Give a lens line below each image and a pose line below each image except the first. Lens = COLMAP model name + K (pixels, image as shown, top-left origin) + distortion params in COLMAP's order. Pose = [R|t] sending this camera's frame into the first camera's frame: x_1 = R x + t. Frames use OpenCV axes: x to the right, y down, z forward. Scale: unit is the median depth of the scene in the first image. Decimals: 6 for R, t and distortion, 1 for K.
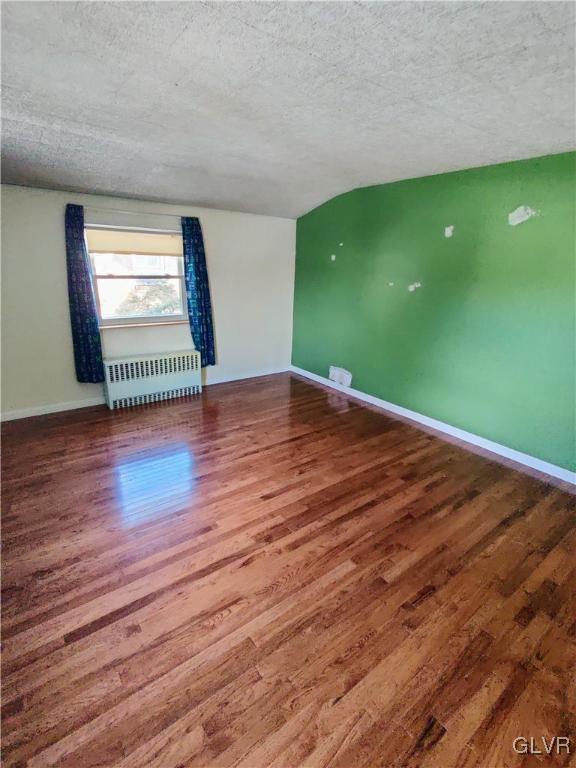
lens RADIAL K [[378.6, 0, 287.0], [0, 378.6, 382.6], [0, 0, 1]] dist [0.004616, 0.002442]
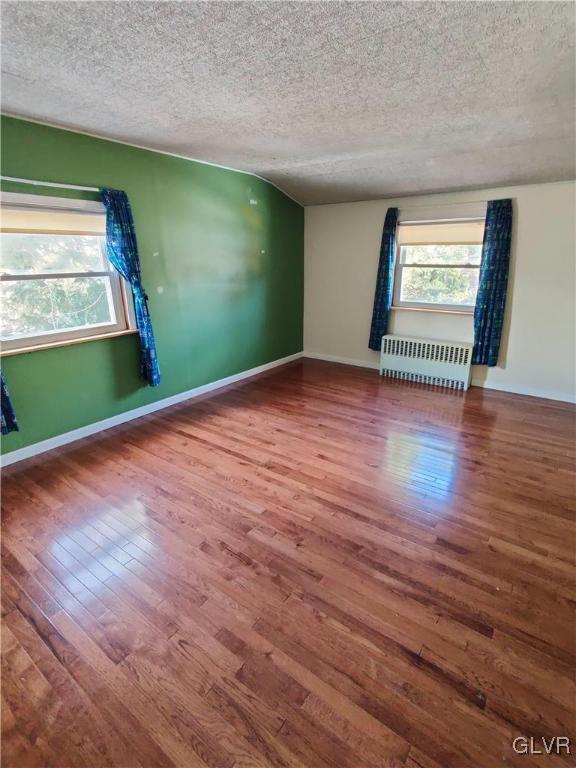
lens RADIAL K [[375.1, 0, 288.6], [0, 375.1, 382.3], [0, 0, 1]] dist [0.003124, 0.000867]
pose [[0.283164, 0.273127, -0.919358, 0.767204], [-0.274112, 0.941653, 0.195324, -0.082532], [0.919065, 0.196699, 0.341510, 0.427432]]
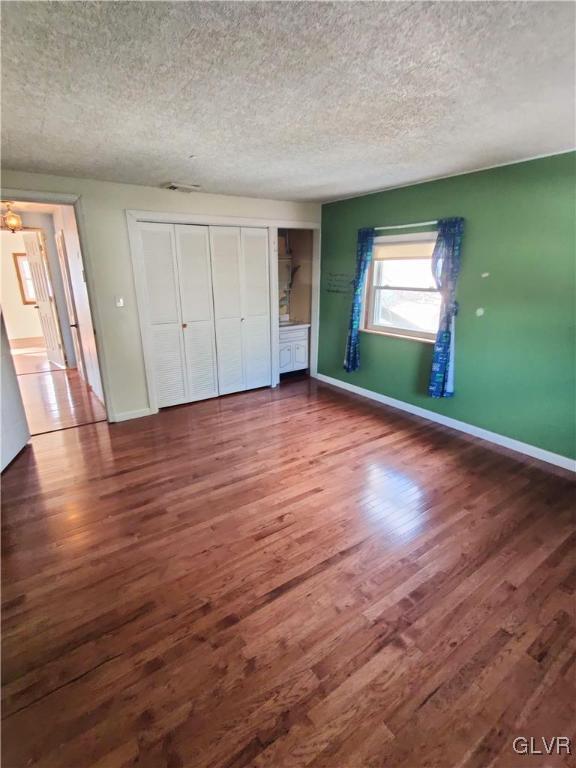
lens RADIAL K [[375.1, 0, 288.6], [0, 375.1, 382.3], [0, 0, 1]] dist [0.003124, 0.000867]
pose [[-0.998945, -0.040325, 0.021993, 0.013782], [-0.020731, 0.823083, 0.567543, -0.472079], [-0.040988, 0.566488, -0.823050, 1.482002]]
